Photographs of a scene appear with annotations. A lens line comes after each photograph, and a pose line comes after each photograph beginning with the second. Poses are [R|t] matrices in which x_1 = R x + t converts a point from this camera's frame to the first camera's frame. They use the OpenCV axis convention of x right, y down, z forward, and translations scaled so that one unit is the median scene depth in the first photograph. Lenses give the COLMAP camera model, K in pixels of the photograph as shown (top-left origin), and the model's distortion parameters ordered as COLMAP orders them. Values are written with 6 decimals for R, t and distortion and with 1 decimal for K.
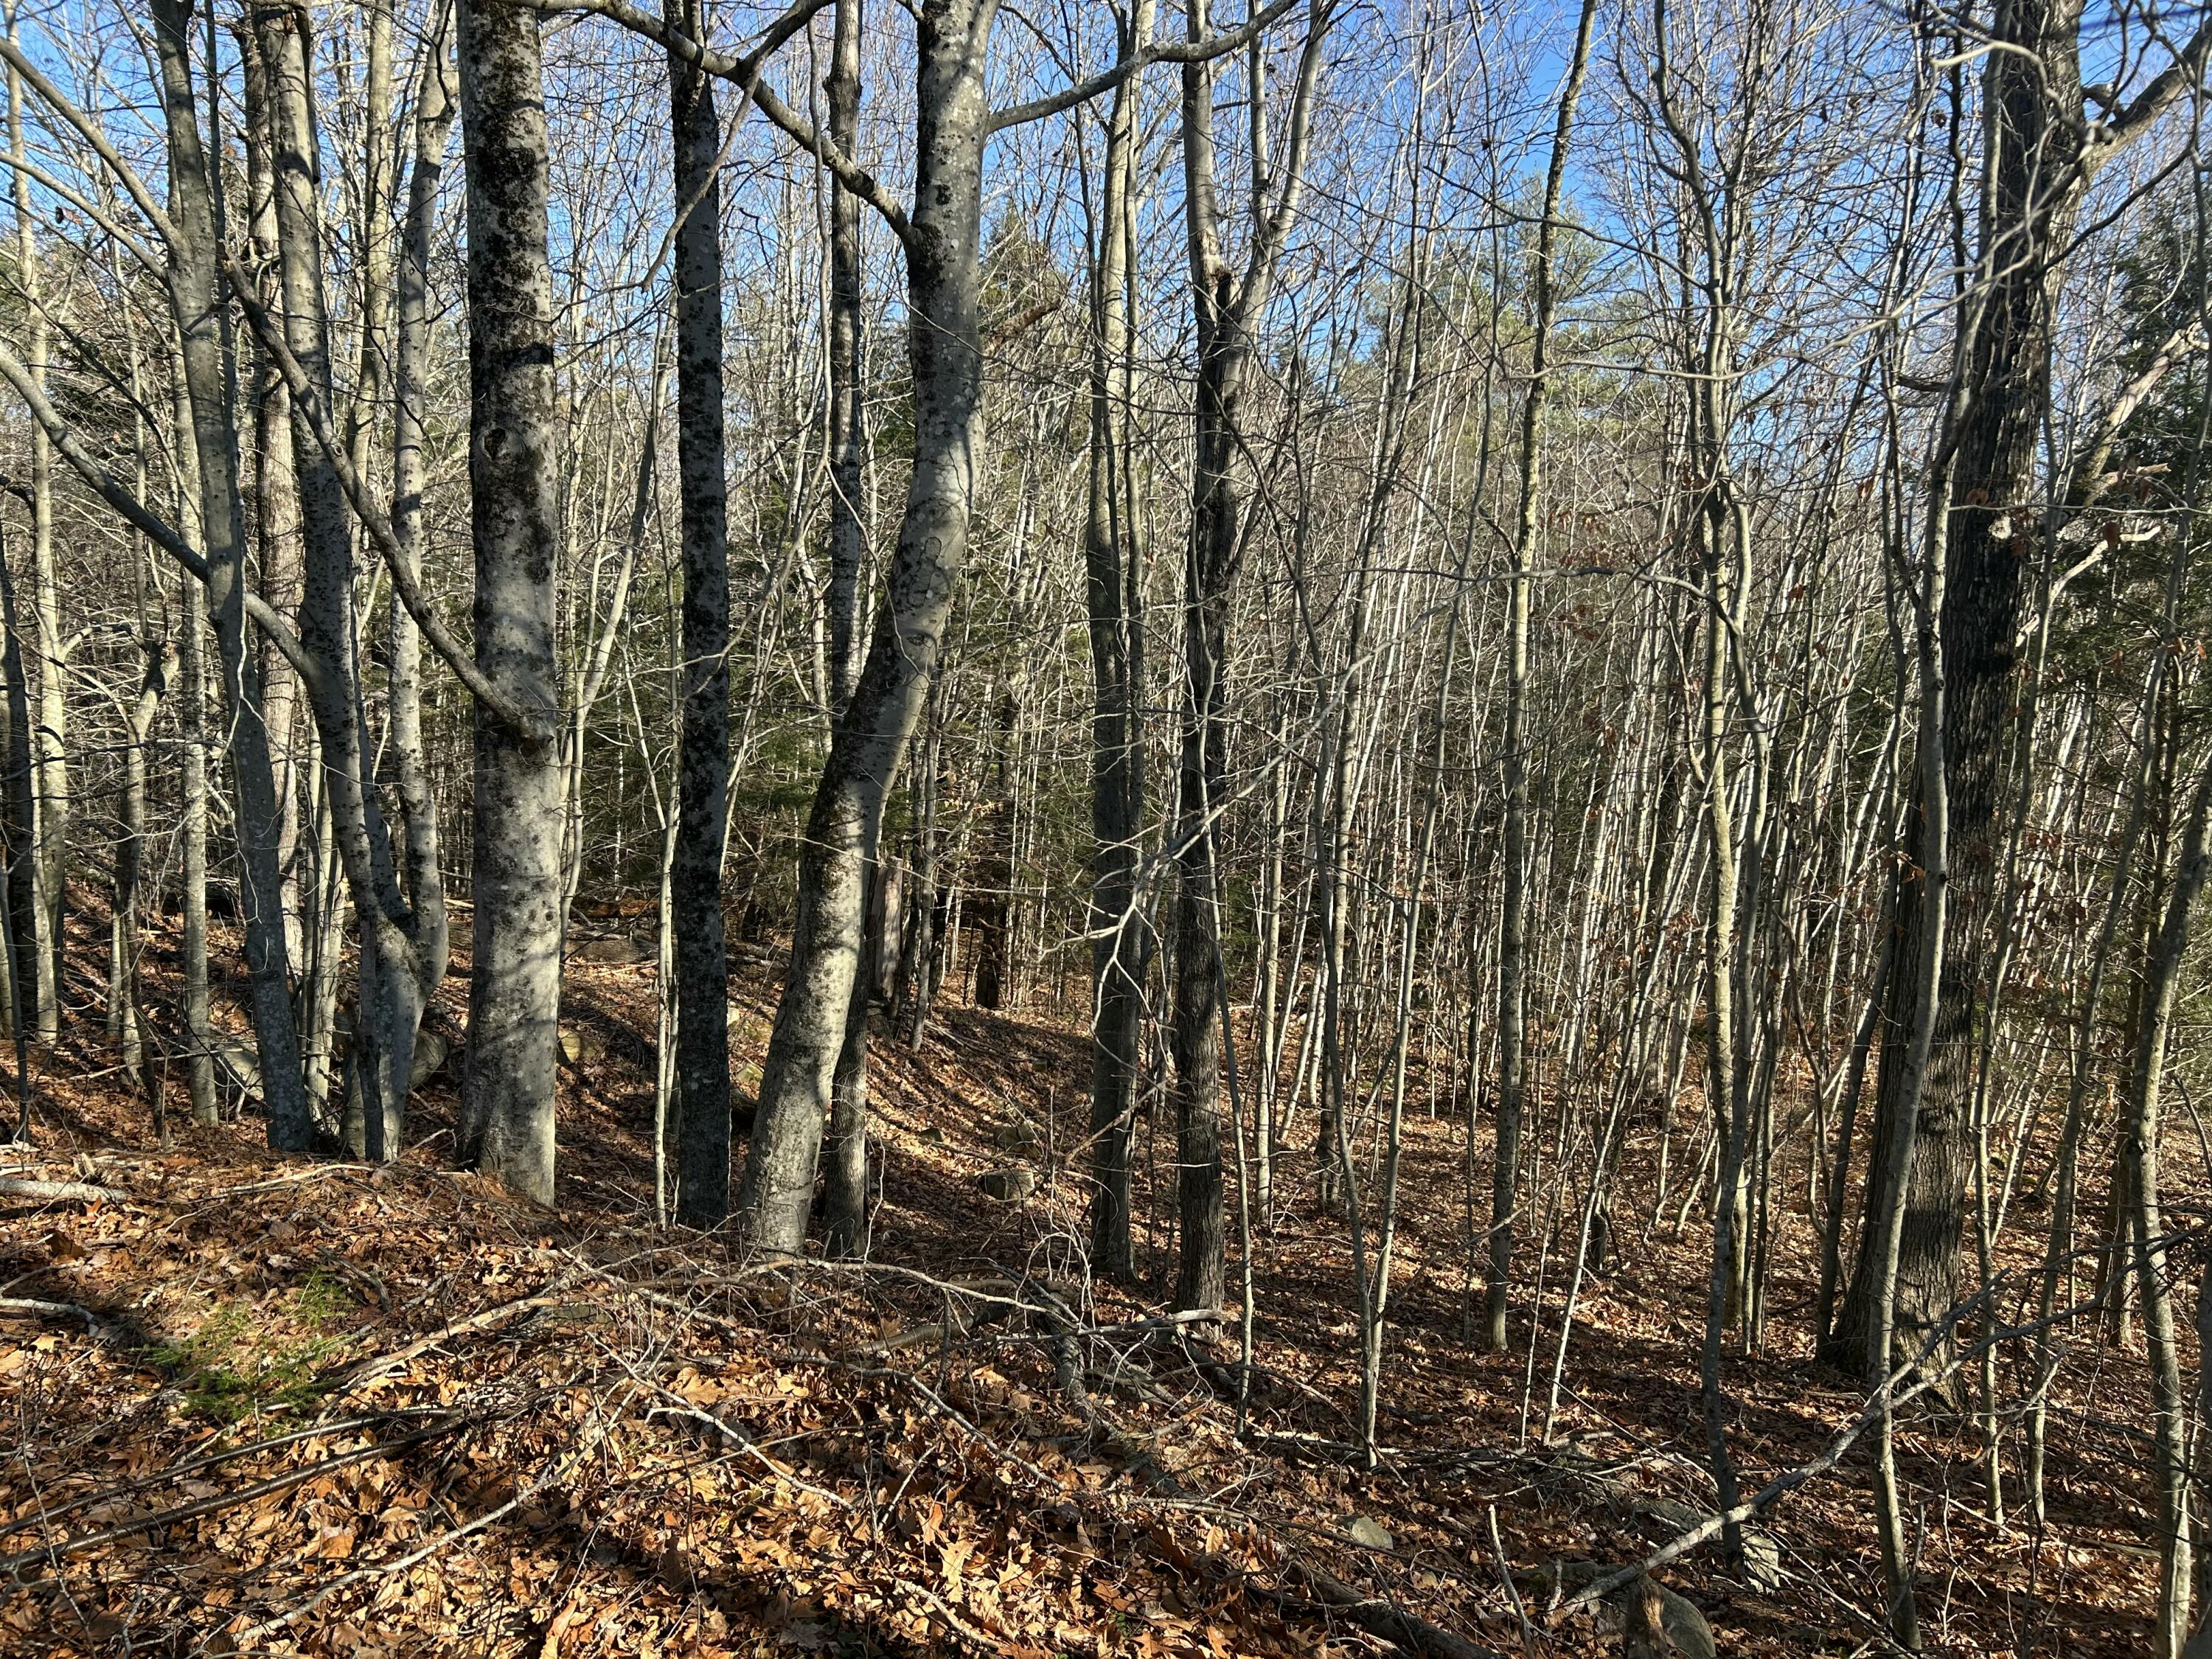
lens RADIAL K [[1662.3, 0, 1125.6], [0, 1662.3, 834.9], [0, 0, 1]] dist [0.042135, -0.036204]
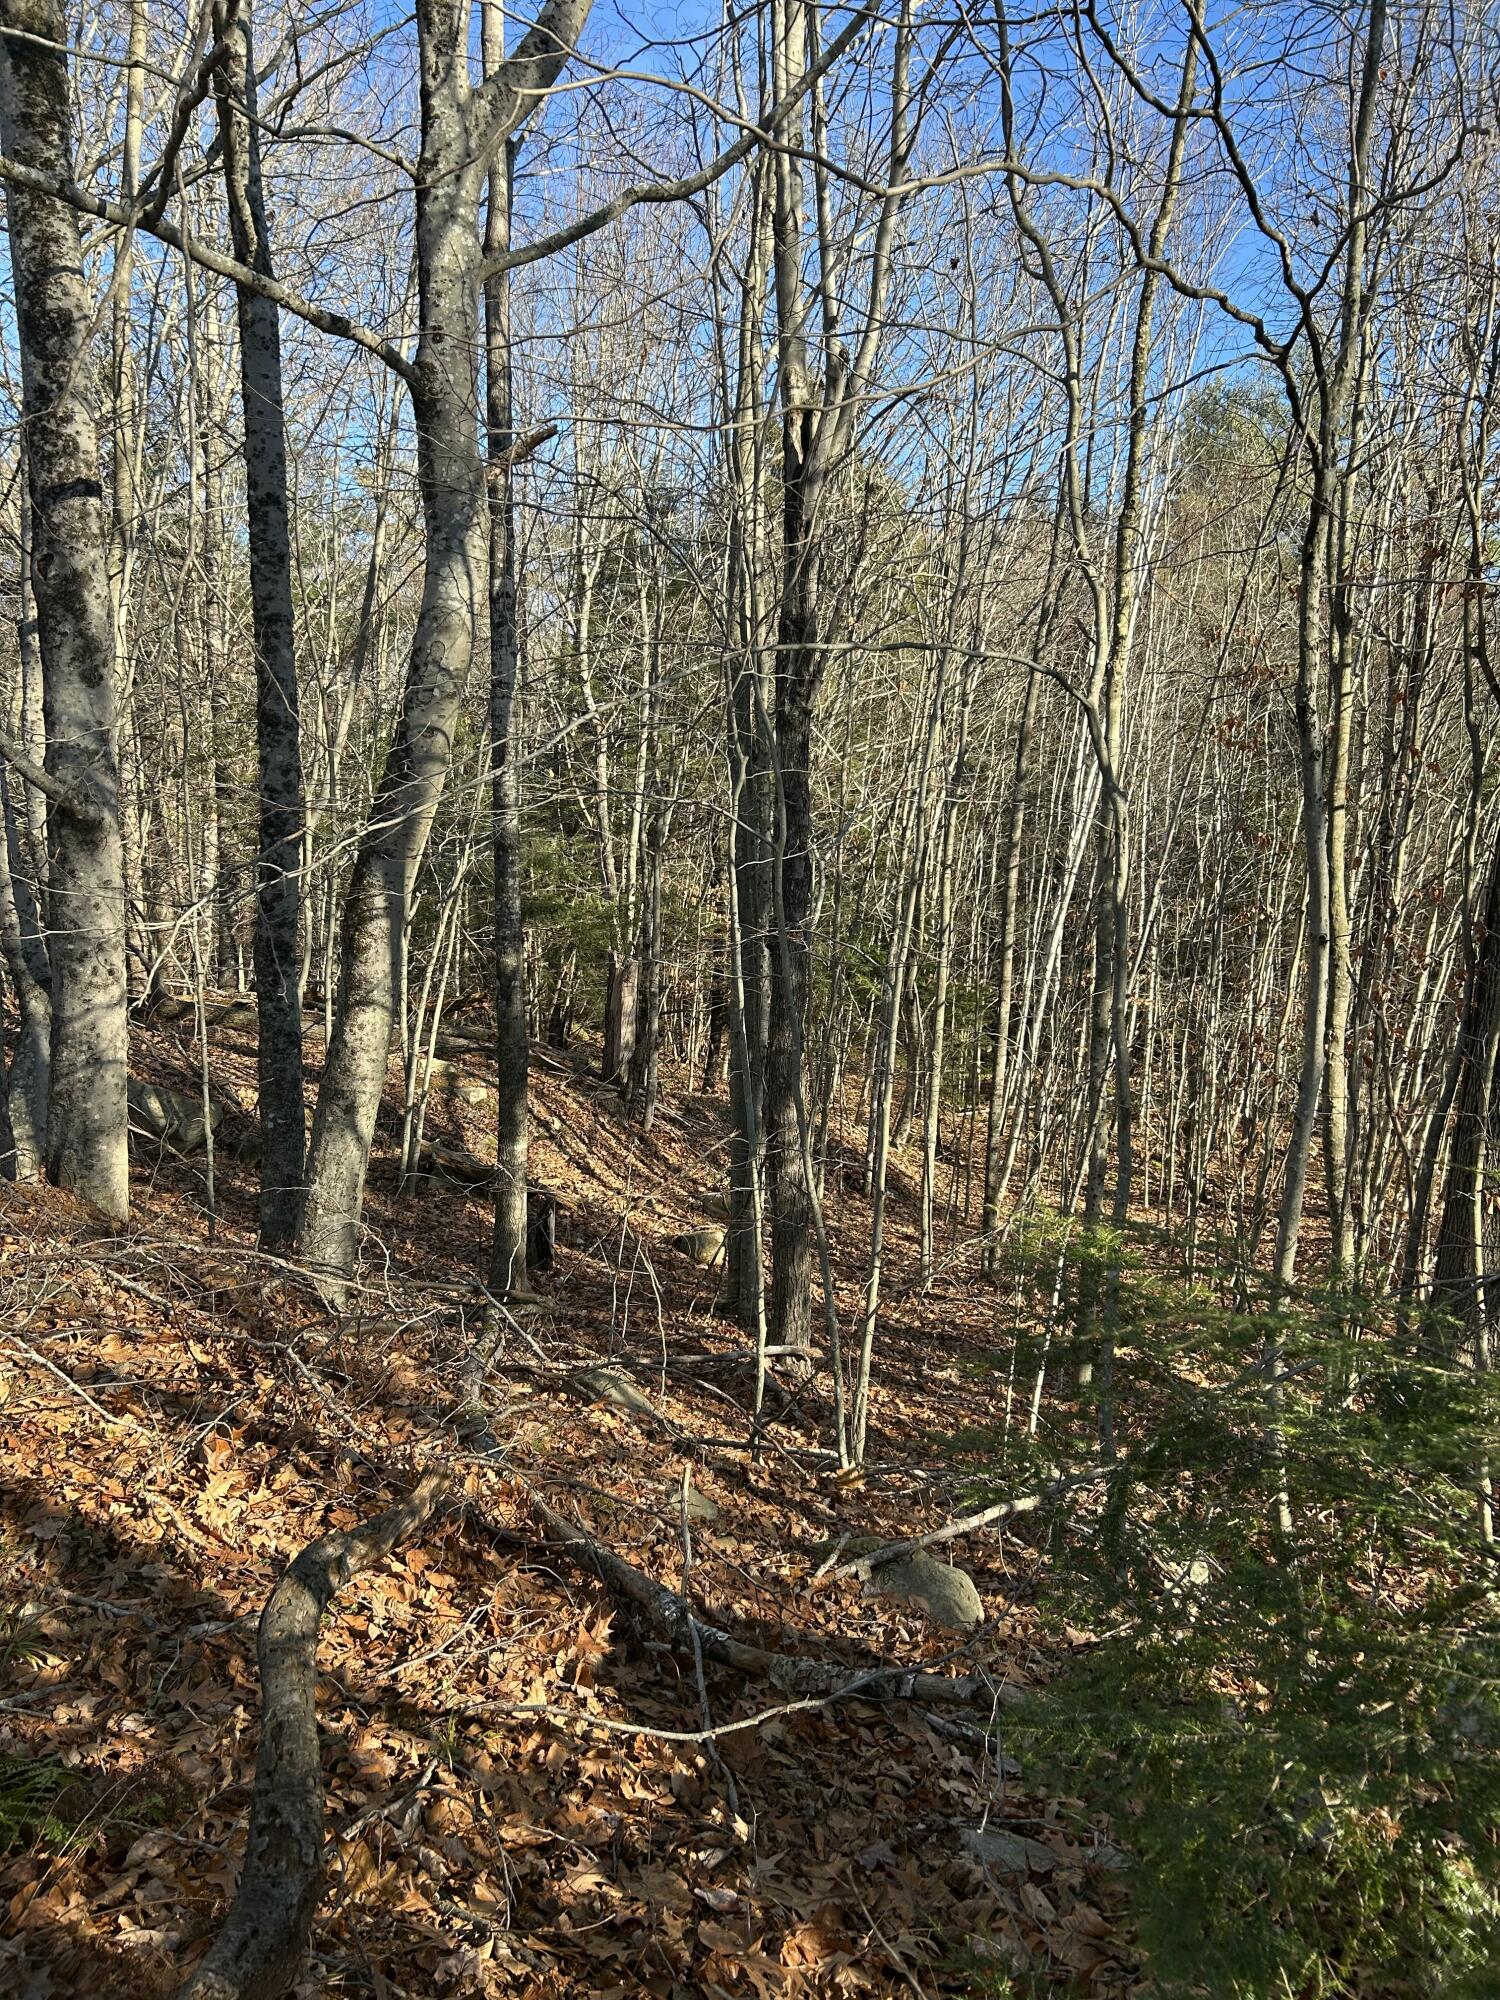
lens RADIAL K [[1503.0, 0, 741.4], [0, 1503.0, 1009.8], [0, 0, 1]] dist [0.042135, -0.036204]
pose [[0.990839, 0.008672, -0.134770, 0.214941], [-0.003774, 0.999324, 0.036557, 0.030876], [0.134996, -0.035714, 0.990202, 0.001944]]
